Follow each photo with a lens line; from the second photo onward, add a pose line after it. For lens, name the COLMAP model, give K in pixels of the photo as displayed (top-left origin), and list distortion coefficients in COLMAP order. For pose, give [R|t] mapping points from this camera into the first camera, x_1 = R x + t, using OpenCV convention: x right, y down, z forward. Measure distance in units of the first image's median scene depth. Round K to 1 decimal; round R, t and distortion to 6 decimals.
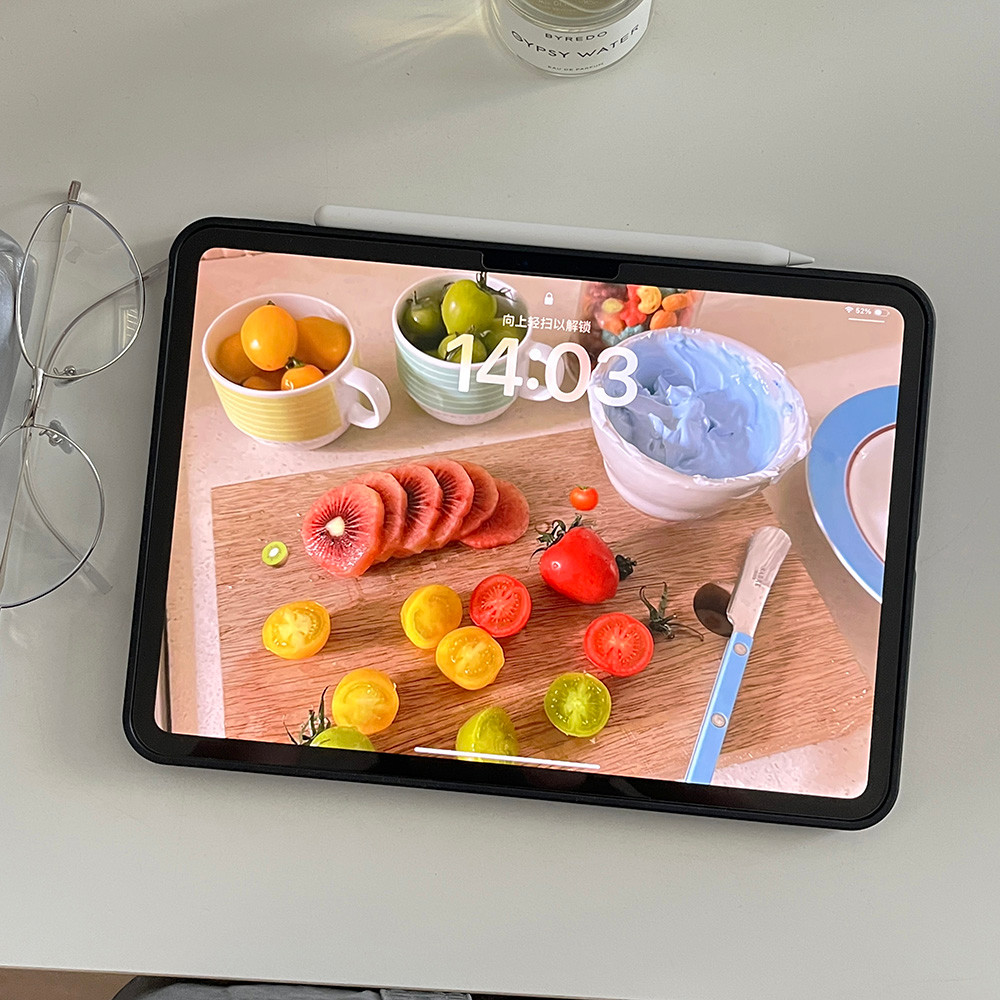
lens RADIAL K [[1370.6, 0, 521.3], [0, 1370.6, 509.7], [0, 0, 1]] dist [0.088141, 0.000000]
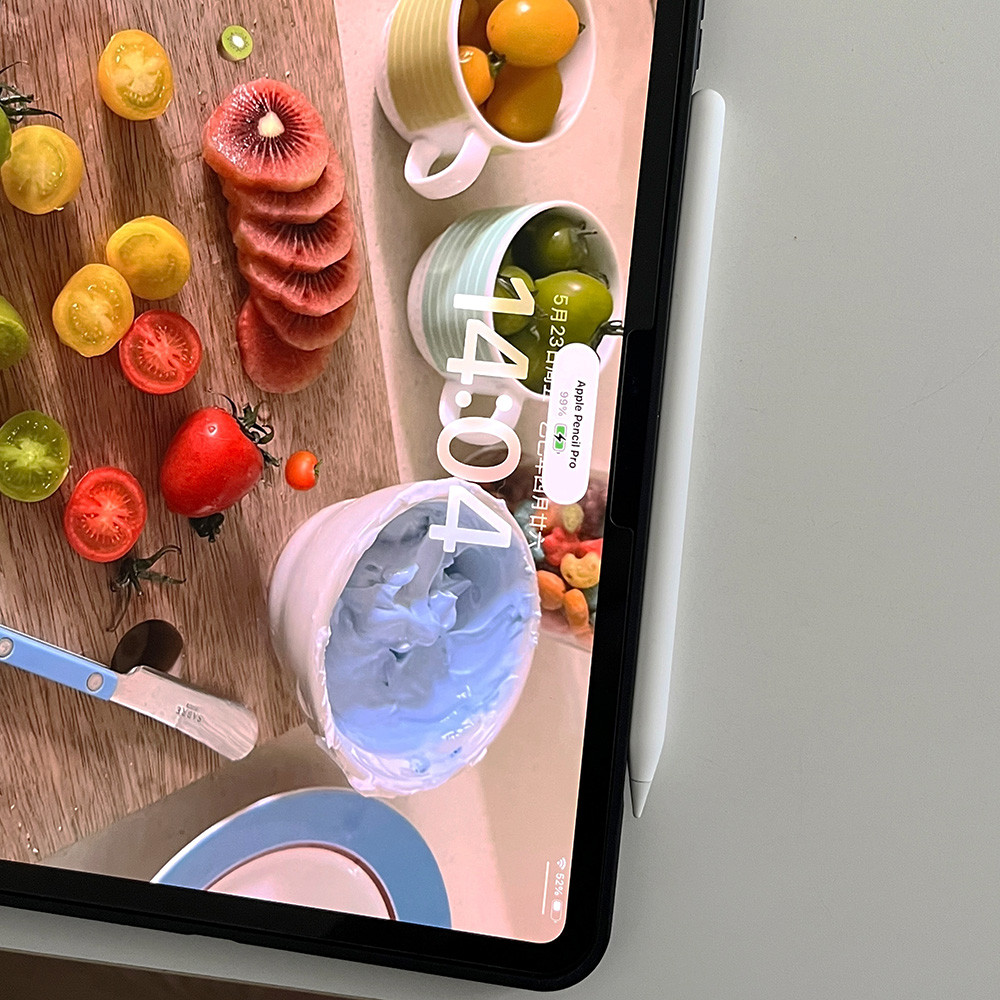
lens RADIAL K [[1370.6, 0, 504.6], [0, 1370.6, 493.6], [0, 0, 1]] dist [0.088141, 0.000000]
pose [[-0.015683, 0.997498, 0.068940, 0.006642], [-0.993200, -0.007586, -0.116176, -0.028723], [-0.115362, -0.070294, 0.990833, 0.269614]]
